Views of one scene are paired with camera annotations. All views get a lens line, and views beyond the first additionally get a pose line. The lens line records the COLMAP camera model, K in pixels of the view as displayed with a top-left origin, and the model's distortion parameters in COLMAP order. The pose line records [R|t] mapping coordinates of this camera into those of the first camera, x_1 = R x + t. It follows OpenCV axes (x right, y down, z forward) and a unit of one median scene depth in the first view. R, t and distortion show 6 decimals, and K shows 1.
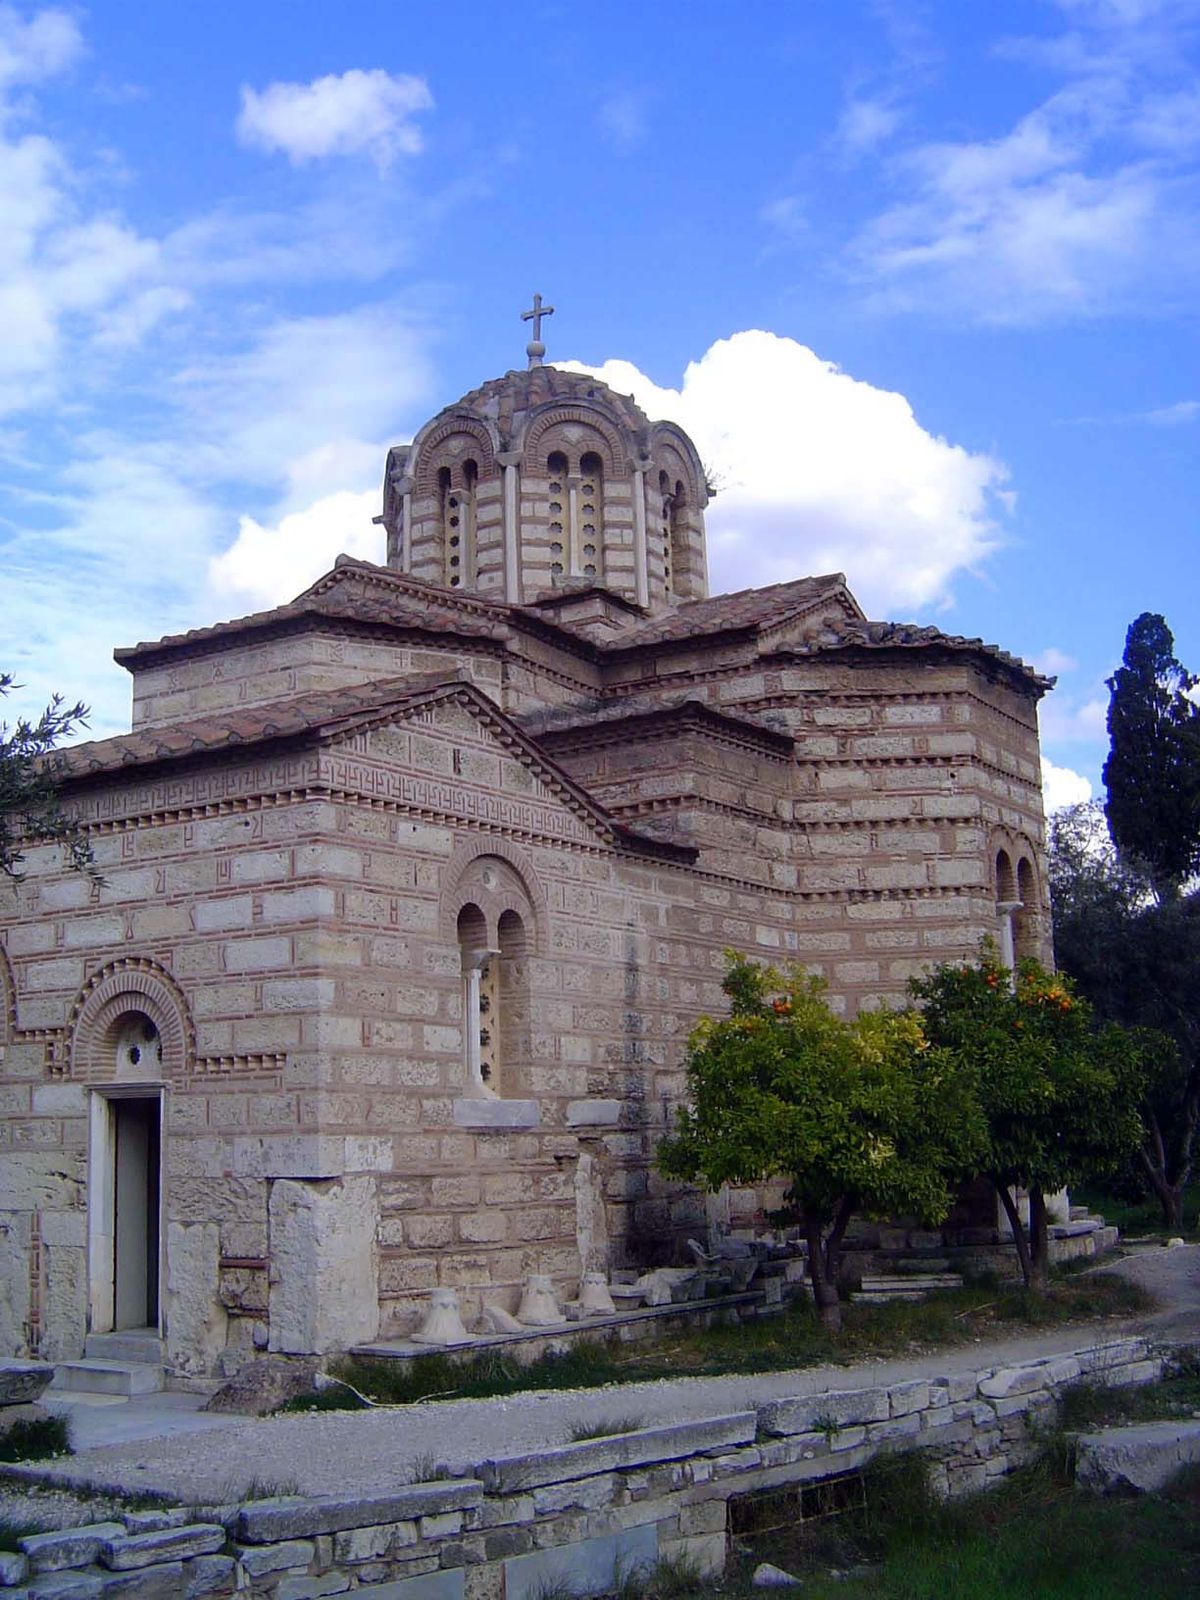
lens RADIAL K [[1828.9, 0, 600.0], [0, 1828.9, 800.0], [0, 0, 1]] dist [-0.106207, -0.091245]
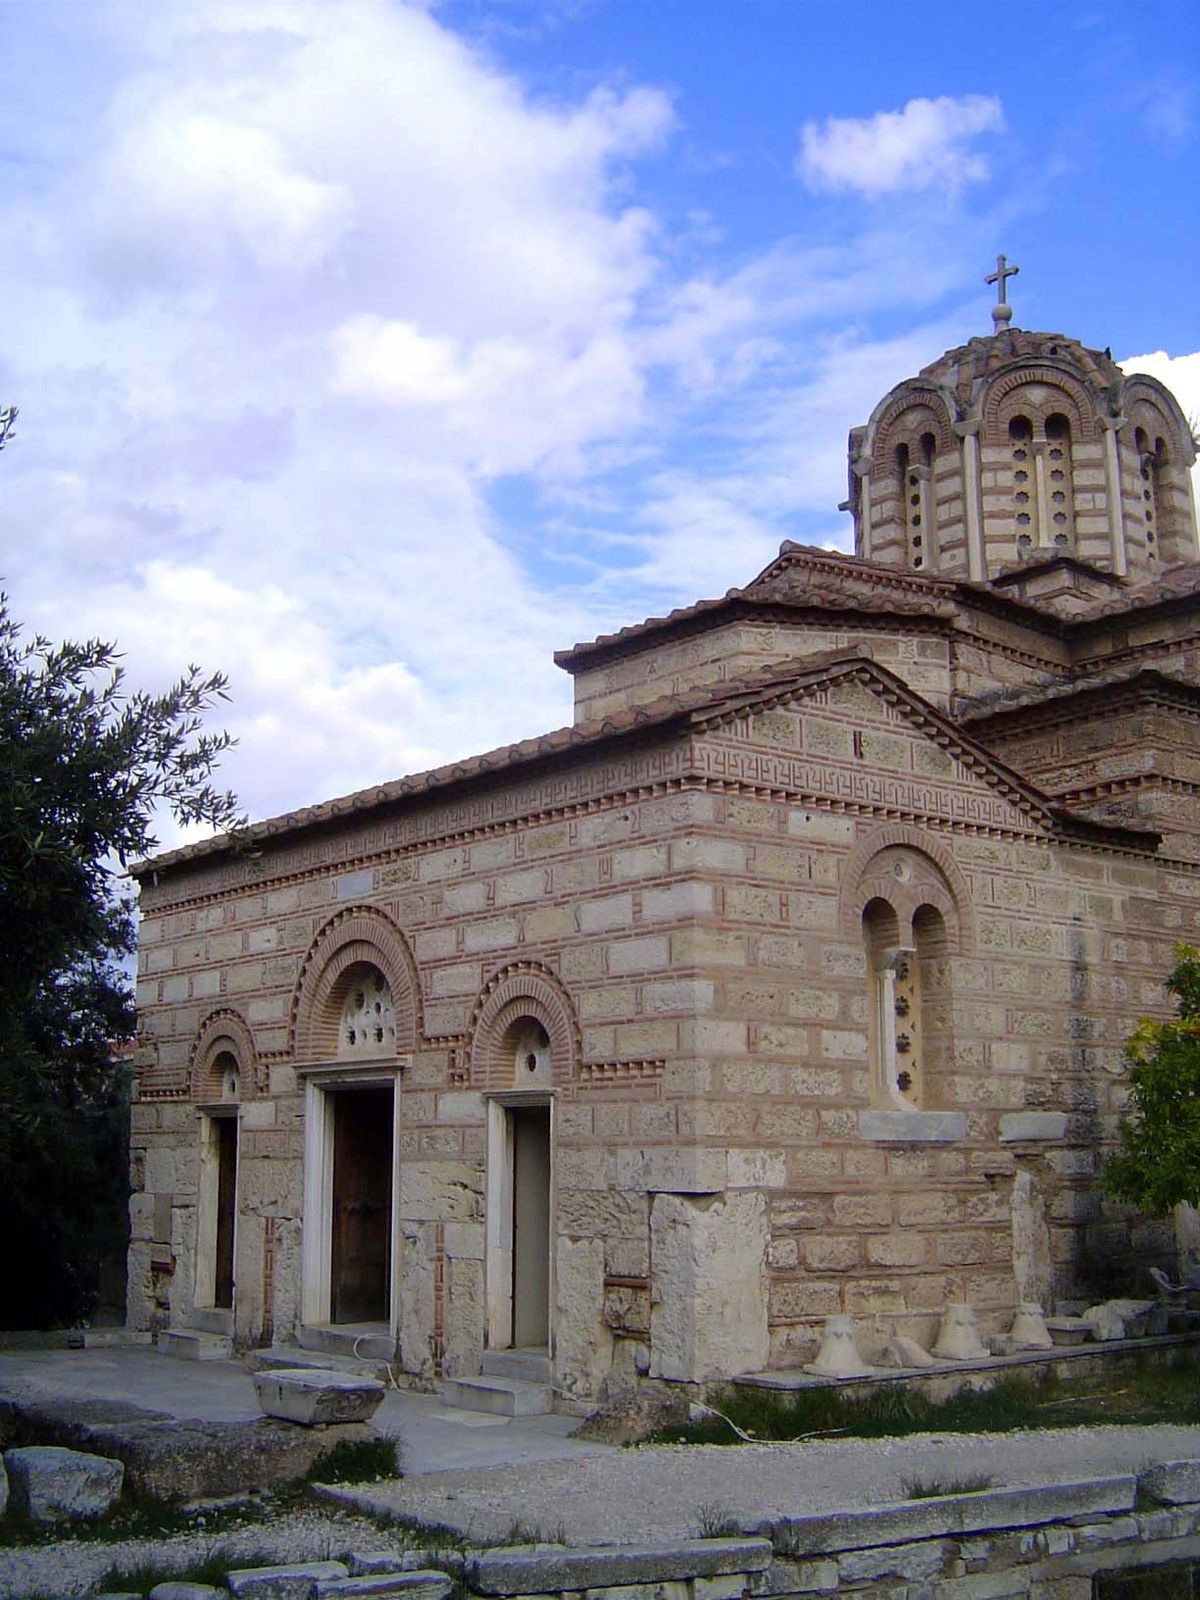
lens RADIAL K [[1828.9, 0, 600.0], [0, 1828.9, 800.0], [0, 0, 1]] dist [-0.106207, -0.091245]
pose [[0.948885, -0.037134, -0.313429, 0.088352], [0.035148, 0.999310, -0.011987, 0.013774], [0.313658, 0.000358, 0.949536, 0.085191]]
